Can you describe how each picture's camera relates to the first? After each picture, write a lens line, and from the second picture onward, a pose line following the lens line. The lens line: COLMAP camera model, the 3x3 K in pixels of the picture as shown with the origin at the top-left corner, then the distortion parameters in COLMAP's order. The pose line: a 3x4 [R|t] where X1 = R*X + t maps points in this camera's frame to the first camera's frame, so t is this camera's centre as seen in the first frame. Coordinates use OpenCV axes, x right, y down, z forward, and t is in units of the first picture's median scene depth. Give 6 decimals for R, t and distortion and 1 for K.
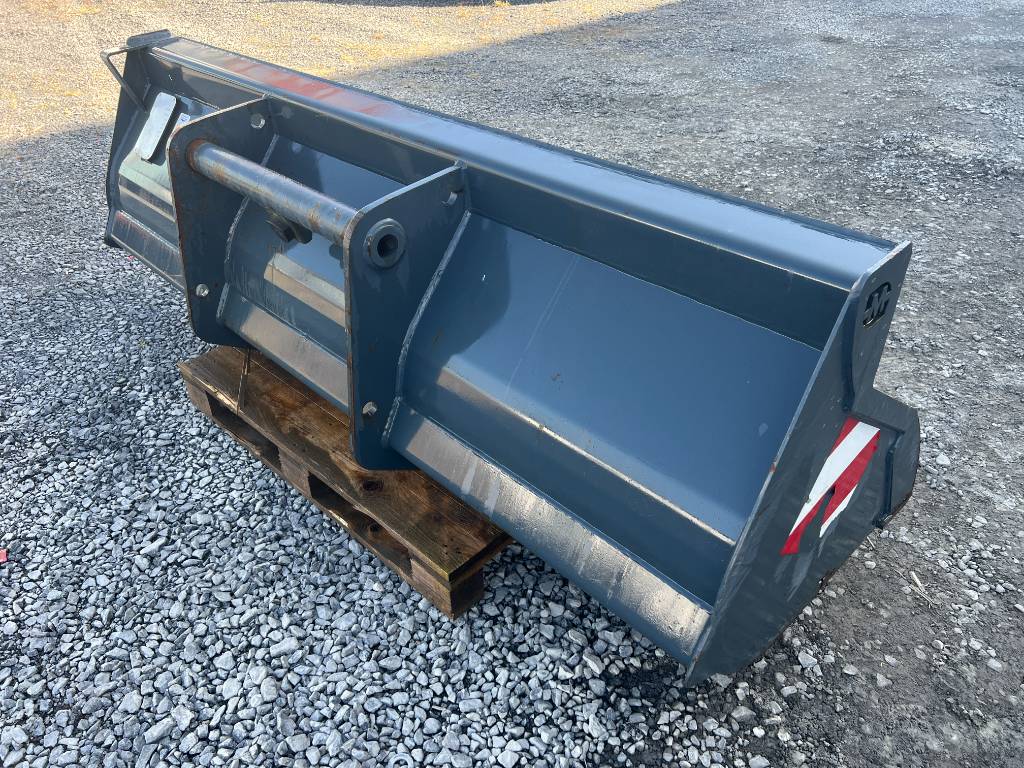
lens RADIAL K [[775.5, 0, 510.8], [0, 775.5, 386.7], [0, 0, 1]] dist [0.039812, -0.033085]
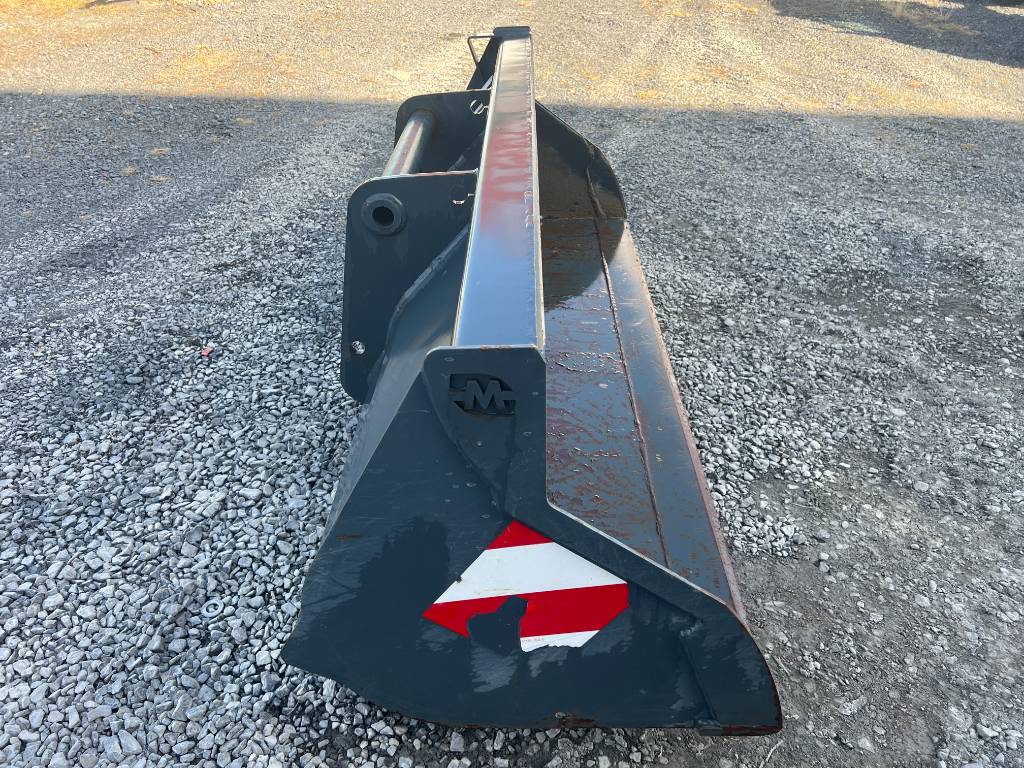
lens RADIAL K [[775.5, 0, 509.4], [0, 775.5, 385.0], [0, 0, 1]] dist [0.039812, -0.033085]
pose [[0.710614, 0.417943, -0.565997, 0.642034], [-0.430680, 0.894517, 0.119806, -0.153857], [0.556366, 0.158627, 0.815656, 0.174256]]
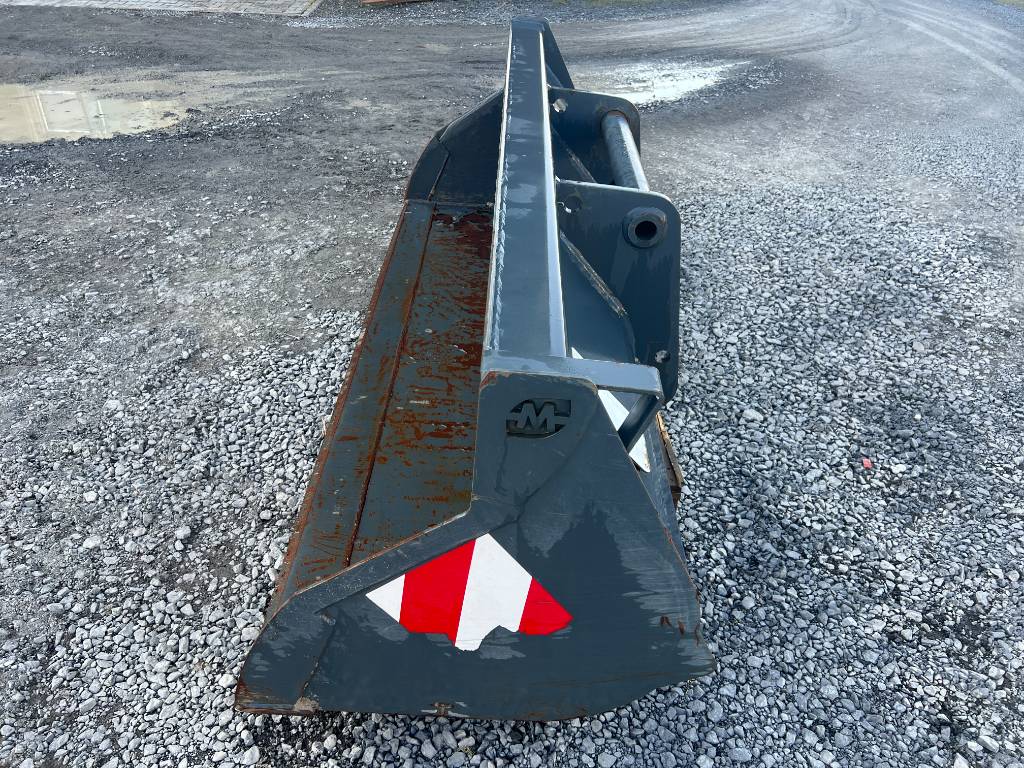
lens RADIAL K [[775.5, 0, 507.4], [0, 775.5, 382.8], [0, 0, 1]] dist [0.039812, -0.033085]
pose [[-0.711746, -0.397706, 0.579006, -1.013579], [0.391973, 0.459145, 0.797210, -1.146537], [-0.582903, 0.794365, -0.170904, 1.604975]]
